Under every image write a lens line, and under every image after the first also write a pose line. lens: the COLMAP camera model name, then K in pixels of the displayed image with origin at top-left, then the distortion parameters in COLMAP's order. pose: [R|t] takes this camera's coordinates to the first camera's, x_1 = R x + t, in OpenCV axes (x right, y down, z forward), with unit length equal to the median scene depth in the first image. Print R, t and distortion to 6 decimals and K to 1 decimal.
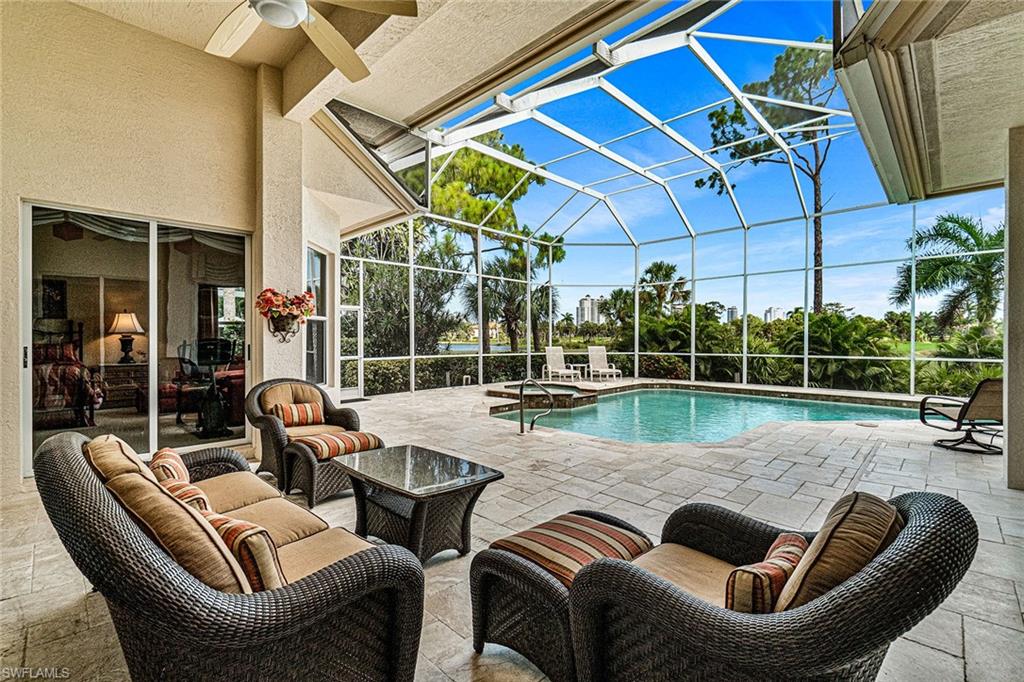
lens RADIAL K [[449.4, 0, 512.0], [0, 449.4, 341.0], [0, 0, 1]] dist [-0.001716, -0.000183]
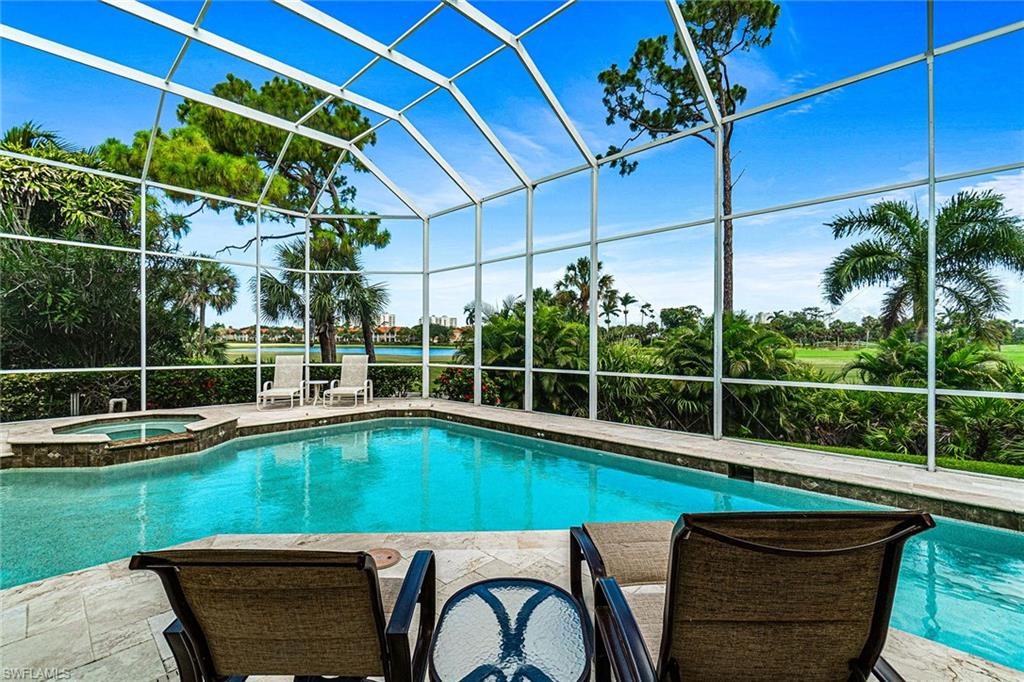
lens RADIAL K [[449.4, 0, 512.0], [0, 449.4, 341.0], [0, 0, 1]] dist [-0.001716, -0.000183]
pose [[0.999969, 0.003743, 0.006934, 0.338771], [-0.003676, 0.999946, -0.009678, -0.004241], [-0.006970, 0.009652, 0.999929, 0.214456]]
